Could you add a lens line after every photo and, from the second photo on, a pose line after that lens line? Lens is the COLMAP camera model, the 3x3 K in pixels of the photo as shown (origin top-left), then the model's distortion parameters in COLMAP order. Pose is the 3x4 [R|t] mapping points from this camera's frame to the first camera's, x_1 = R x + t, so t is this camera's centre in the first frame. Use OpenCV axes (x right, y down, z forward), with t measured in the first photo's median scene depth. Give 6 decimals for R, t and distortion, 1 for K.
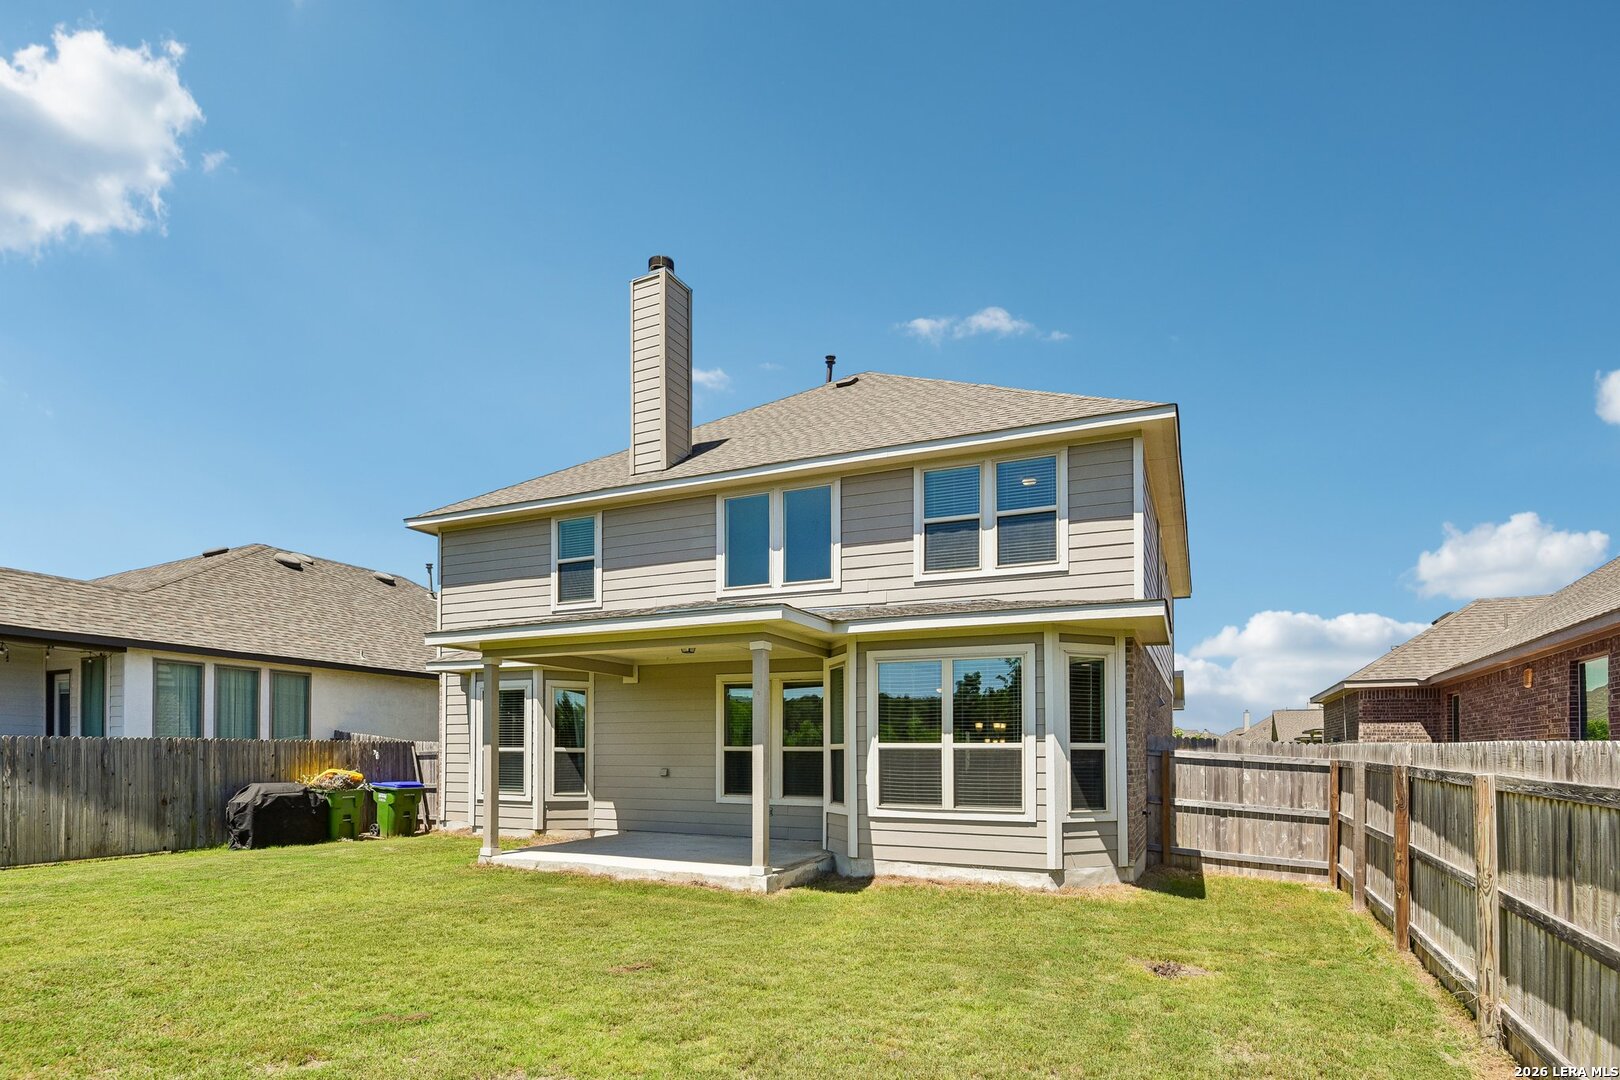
lens RADIAL K [[791.0, 0, 787.0], [0, 791.0, 584.1], [0, 0, 1]] dist [-0.000767, -0.000426]
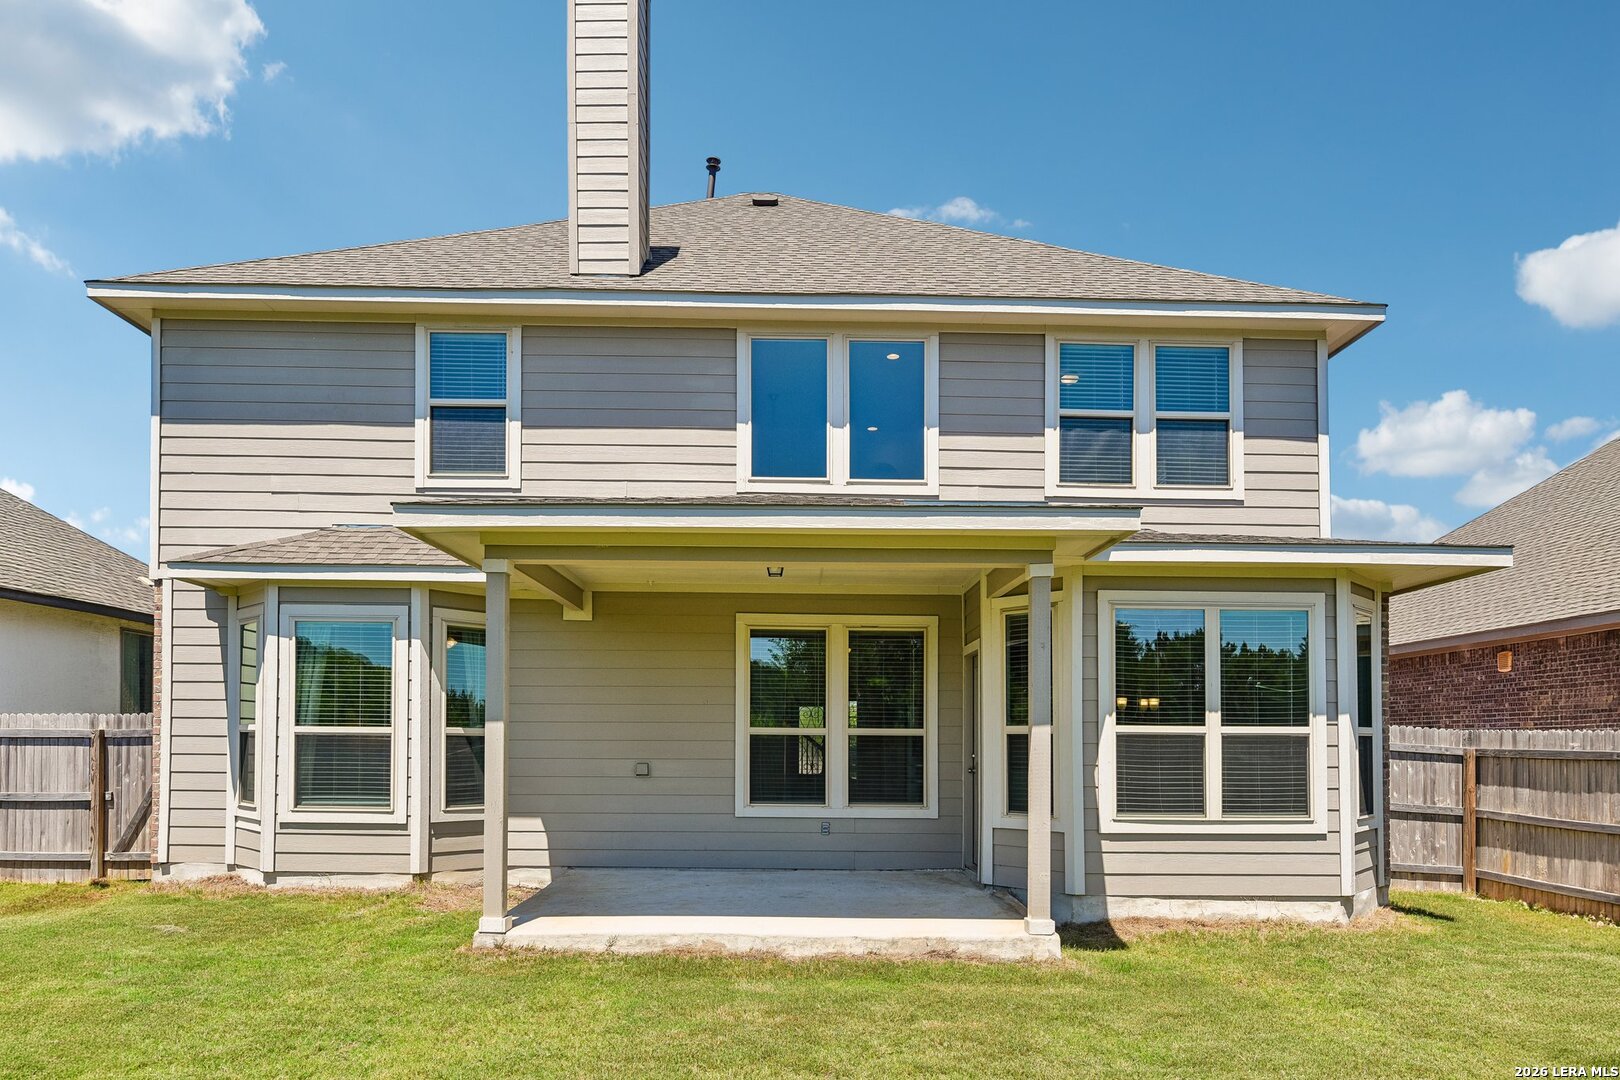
lens RADIAL K [[1048.4, 0, 810.8], [0, 1048.4, 533.1], [0, 0, 1]] dist [-0.002943, 0.000203]
pose [[0.908955, 0.082587, 0.408633, -0.391547], [-0.090627, 0.995885, 0.000315, 0.046665], [-0.406925, -0.037320, 0.912699, 0.225315]]
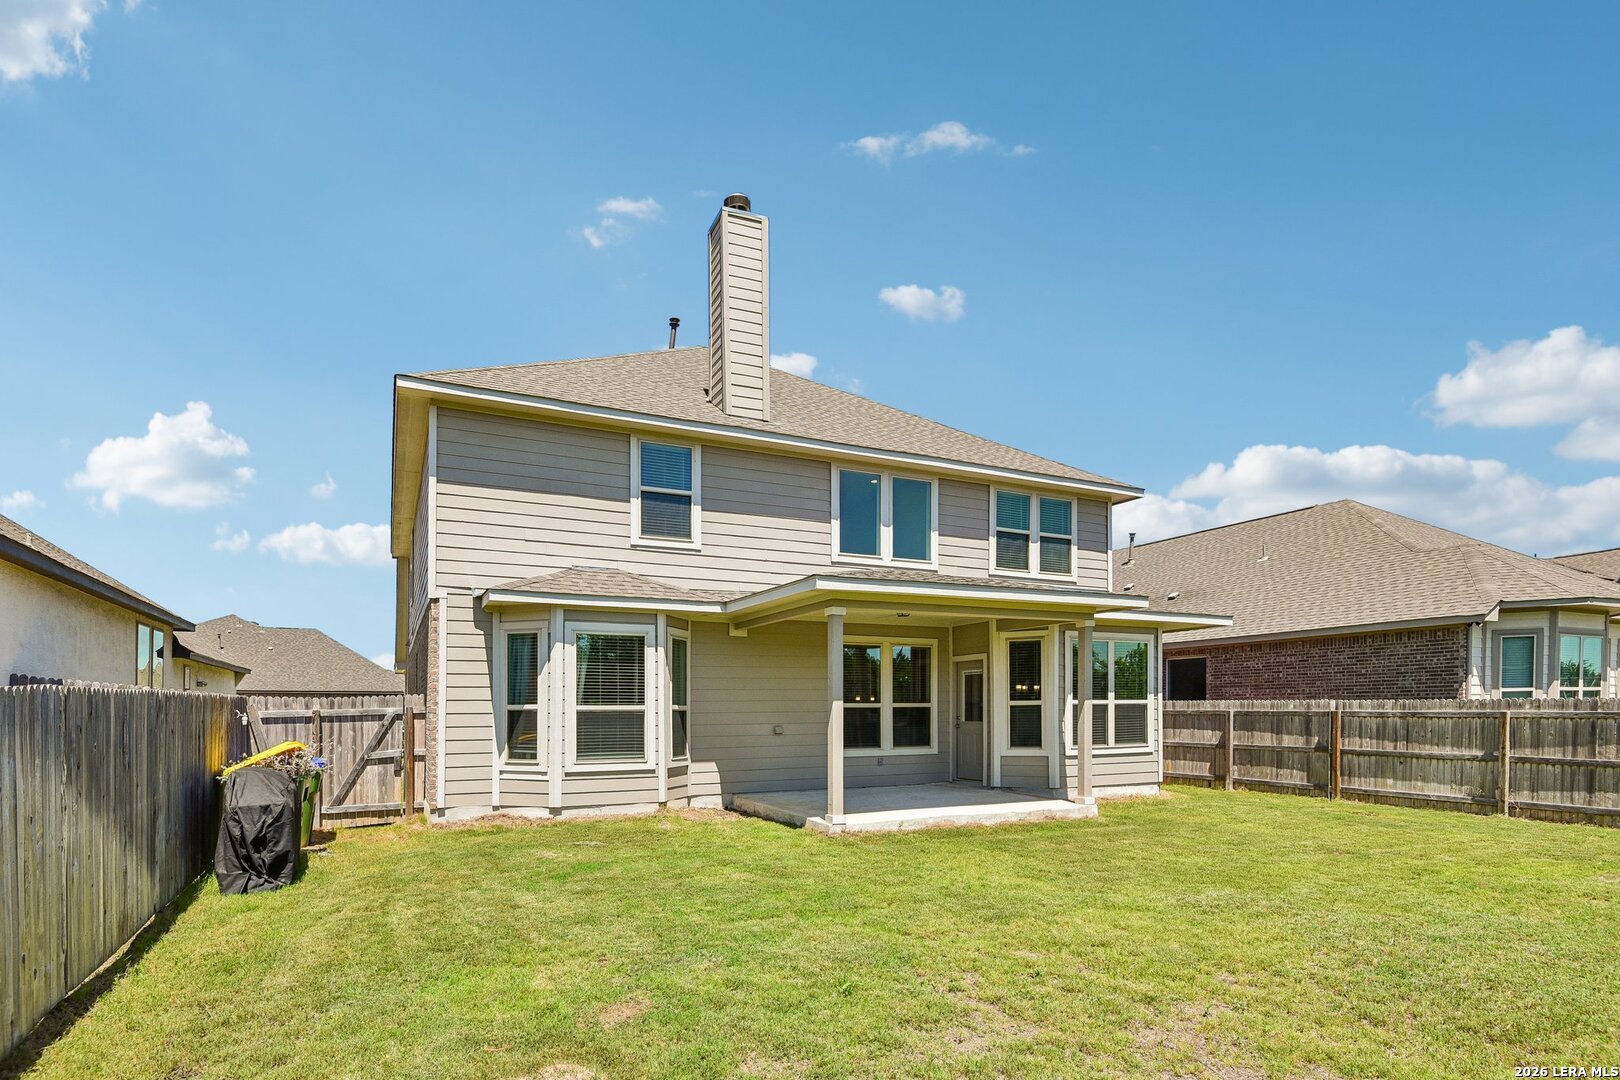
lens RADIAL K [[749.0, 0, 804.7], [0, 749.0, 535.0], [0, 0, 1]] dist [0.000245, -0.000088]
pose [[0.679514, 0.158955, 0.716236, -0.877735], [-0.143933, 0.986159, -0.082306, 0.074471], [-0.719405, -0.047162, 0.692988, 0.358994]]
